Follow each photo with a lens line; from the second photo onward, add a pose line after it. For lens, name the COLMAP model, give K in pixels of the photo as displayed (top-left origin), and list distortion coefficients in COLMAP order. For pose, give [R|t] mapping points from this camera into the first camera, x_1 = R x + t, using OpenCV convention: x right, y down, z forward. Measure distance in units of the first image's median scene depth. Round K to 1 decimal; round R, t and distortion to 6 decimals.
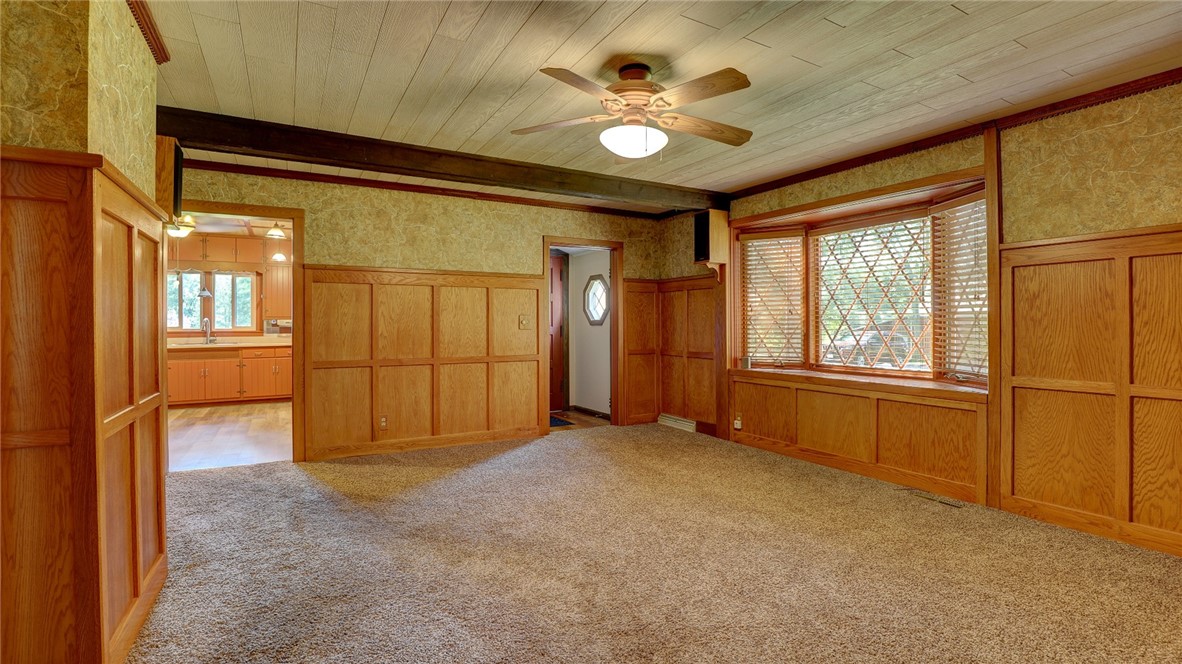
lens RADIAL K [[567.1, 0, 598.4], [0, 567.1, 322.9], [0, 0, 1]] dist [-0.013495, 0.000298]
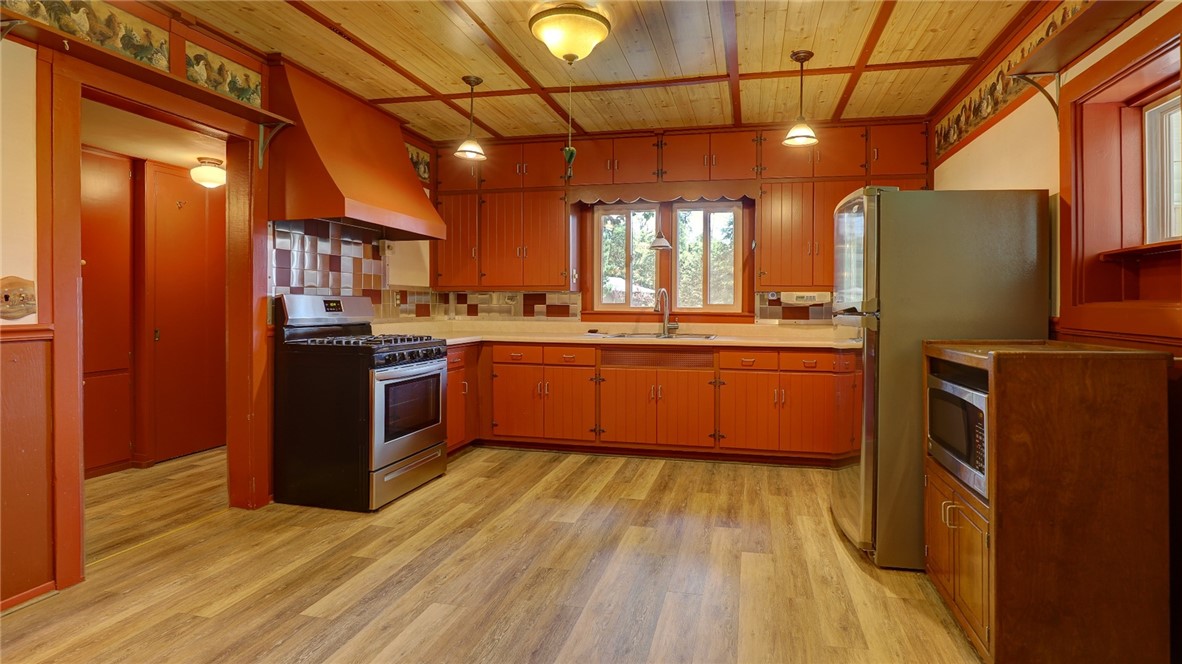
lens RADIAL K [[567.1, 0, 633.9], [0, 567.1, 303.4], [0, 0, 1]] dist [-0.013495, 0.000298]
pose [[0.761917, 0.012921, -0.647545, -0.357450], [-0.009490, 0.999916, 0.008786, 0.001759], [0.647605, -0.000549, 0.761976, 0.557331]]
